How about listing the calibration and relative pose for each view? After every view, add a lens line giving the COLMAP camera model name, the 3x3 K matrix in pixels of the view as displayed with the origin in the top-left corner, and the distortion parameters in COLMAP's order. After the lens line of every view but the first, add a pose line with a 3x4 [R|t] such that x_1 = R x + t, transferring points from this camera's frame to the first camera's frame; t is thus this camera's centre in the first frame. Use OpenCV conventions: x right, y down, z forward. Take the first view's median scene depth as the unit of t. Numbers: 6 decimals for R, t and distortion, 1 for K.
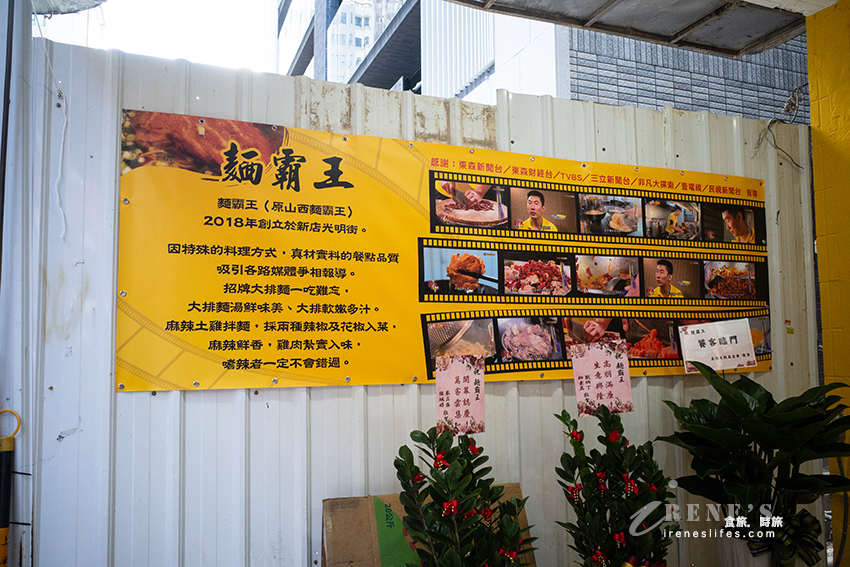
lens RADIAL K [[669.9, 0, 425.4], [0, 669.9, 293.2], [0, 0, 1]] dist [-0.051097, 0.002845]
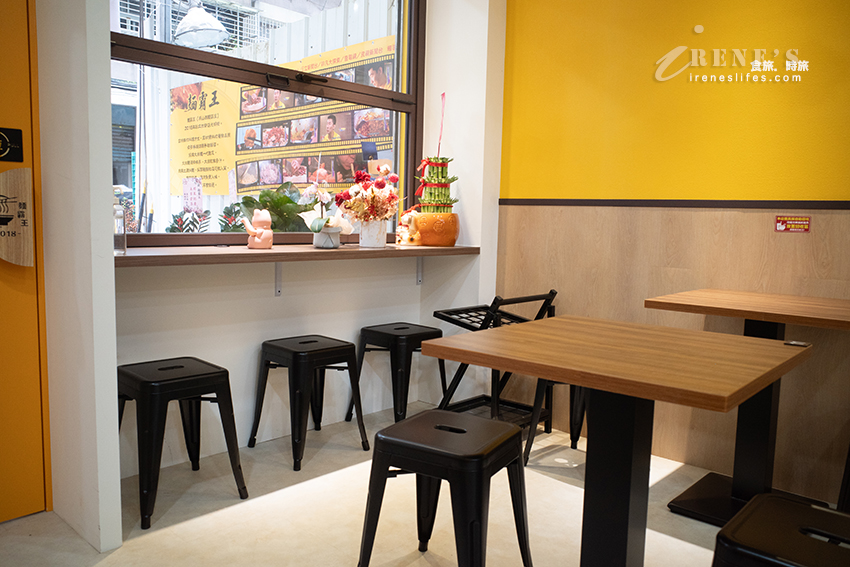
lens RADIAL K [[669.9, 0, 425.4], [0, 669.9, 293.2], [0, 0, 1]] dist [-0.051097, 0.002845]
pose [[0.435165, 0.117754, -0.892617, 2.034639], [0.036220, 0.988318, 0.148037, 0.144019], [0.899622, -0.096751, 0.425817, 0.588021]]
